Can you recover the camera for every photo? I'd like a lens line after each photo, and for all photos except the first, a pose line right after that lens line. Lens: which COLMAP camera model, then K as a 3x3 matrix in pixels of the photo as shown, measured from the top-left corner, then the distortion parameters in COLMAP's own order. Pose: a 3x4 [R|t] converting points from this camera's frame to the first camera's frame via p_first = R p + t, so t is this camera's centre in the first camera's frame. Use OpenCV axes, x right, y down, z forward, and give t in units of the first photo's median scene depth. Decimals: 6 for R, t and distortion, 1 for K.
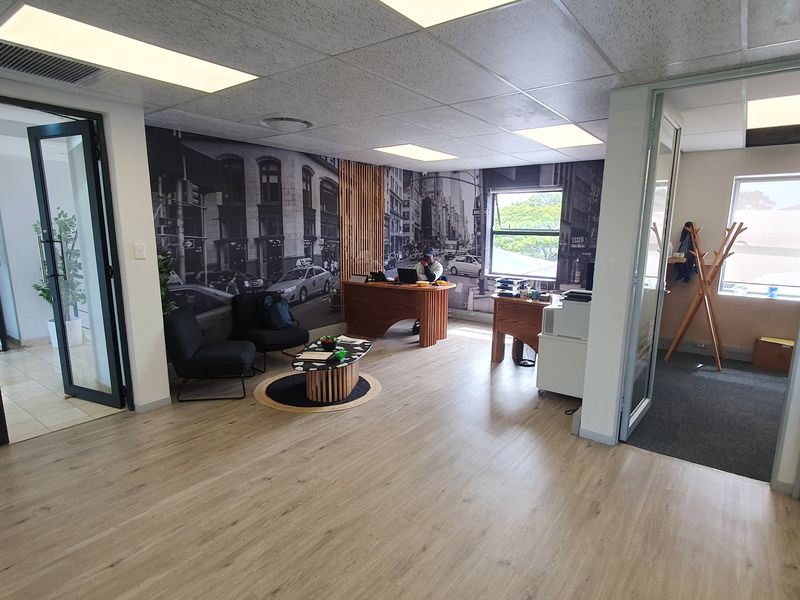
lens RADIAL K [[448.5, 0, 402.0], [0, 448.5, 309.9], [0, 0, 1]] dist [0.019500, -0.000368]
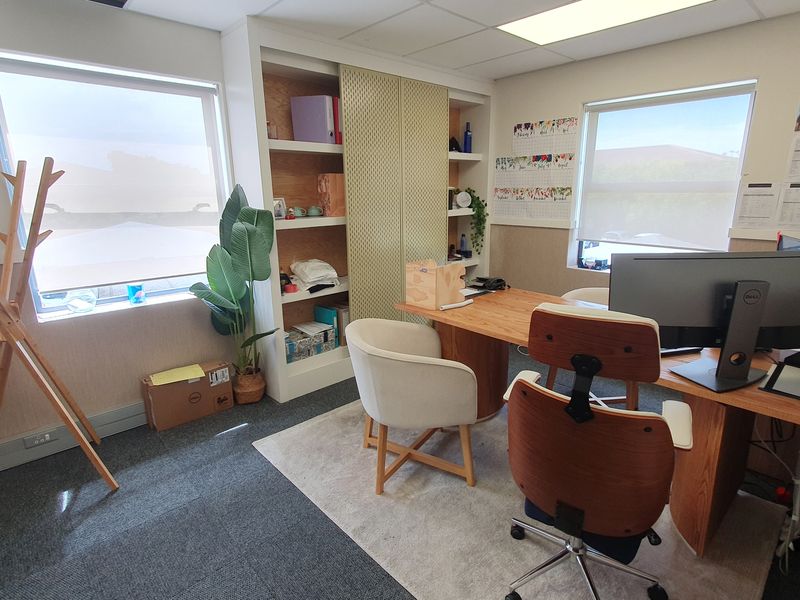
lens RADIAL K [[431.8, 0, 402.7], [0, 431.8, 296.7], [0, 0, 1]] dist [0.004594, 0.000538]
pose [[0.169249, -0.248819, 0.953648, 0.297071], [0.191784, 0.957425, 0.215767, -0.071153], [-0.966734, 0.146376, 0.209762, 0.466661]]
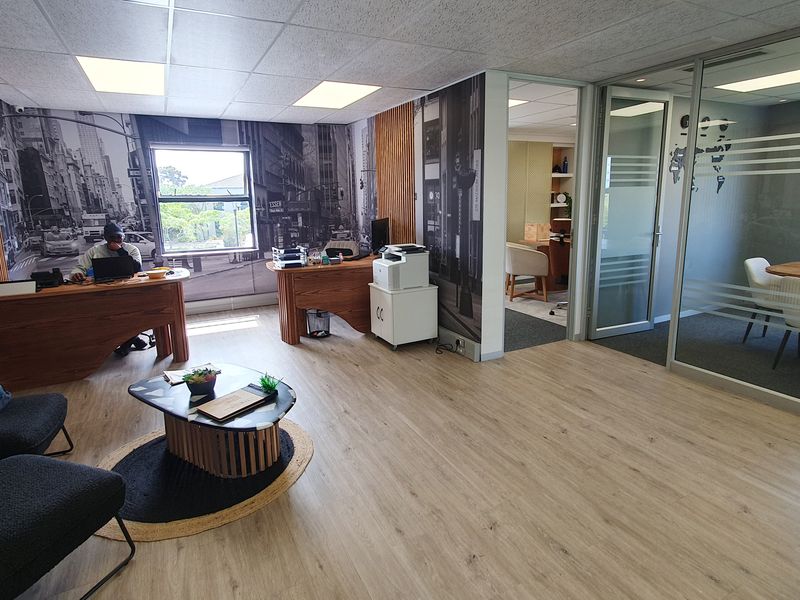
lens RADIAL K [[460.0, 0, 401.9], [0, 460.0, 280.6], [0, 0, 1]] dist [0.005381, -0.000780]
pose [[0.432066, -0.179558, 0.883786, -0.384637], [0.187987, 0.976384, 0.106468, -0.049245], [-0.882032, 0.120139, 0.455617, 0.328418]]
